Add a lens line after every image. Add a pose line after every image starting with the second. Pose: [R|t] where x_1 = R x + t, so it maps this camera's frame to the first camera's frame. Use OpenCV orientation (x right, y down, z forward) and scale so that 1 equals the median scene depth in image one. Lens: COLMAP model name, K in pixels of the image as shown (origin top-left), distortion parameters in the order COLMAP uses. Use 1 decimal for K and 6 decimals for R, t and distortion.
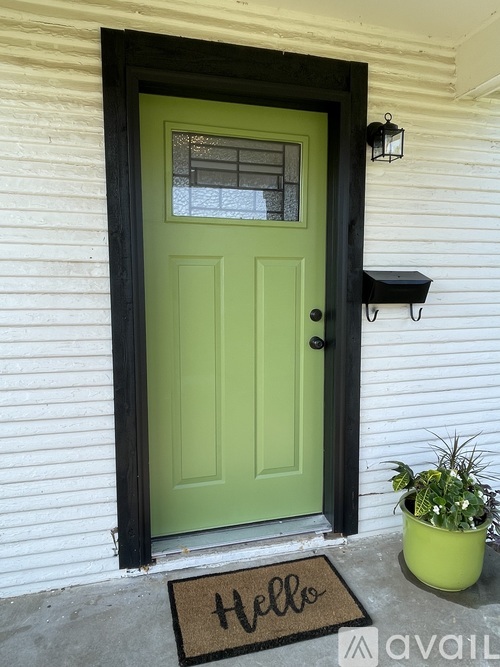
lens RADIAL K [[439.4, 0, 255.3], [0, 439.4, 328.6], [0, 0, 1]] dist [0.001577, -0.005412]
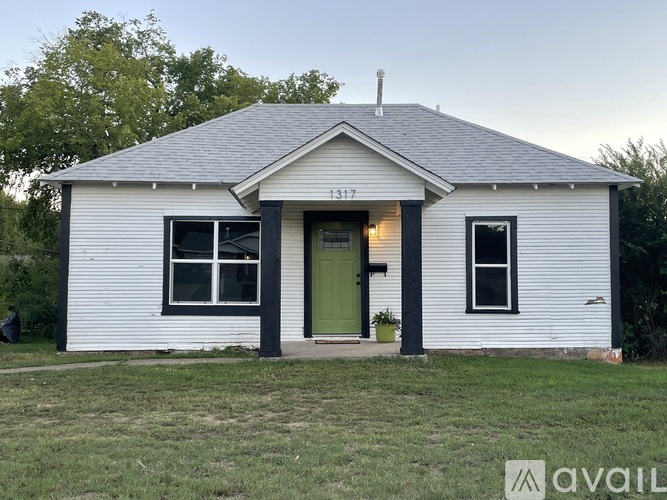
lens RADIAL K [[780.2, 0, 332.8], [0, 780.2, 249.2], [0, 0, 1]] dist [0.000978, 0.000000]
pose [[0.964949, -0.013505, -0.262089, 1.739898], [-0.024985, 0.989411, -0.142975, 0.726398], [0.261245, 0.144512, 0.954394, -5.578320]]
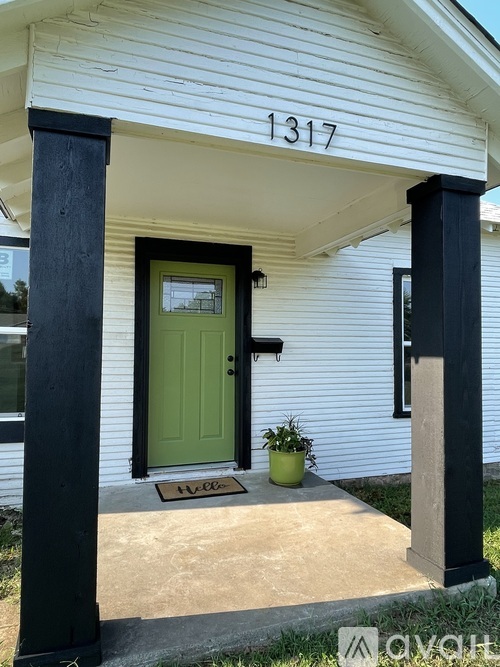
lens RADIAL K [[439.4, 0, 248.6], [0, 439.4, 330.7], [0, 0, 1]] dist [0.001577, -0.005412]
pose [[0.998738, 0.007606, 0.049648, 0.129844], [-0.000433, 0.989736, -0.142907, 0.144222], [-0.050226, 0.142706, 0.988490, -1.142677]]
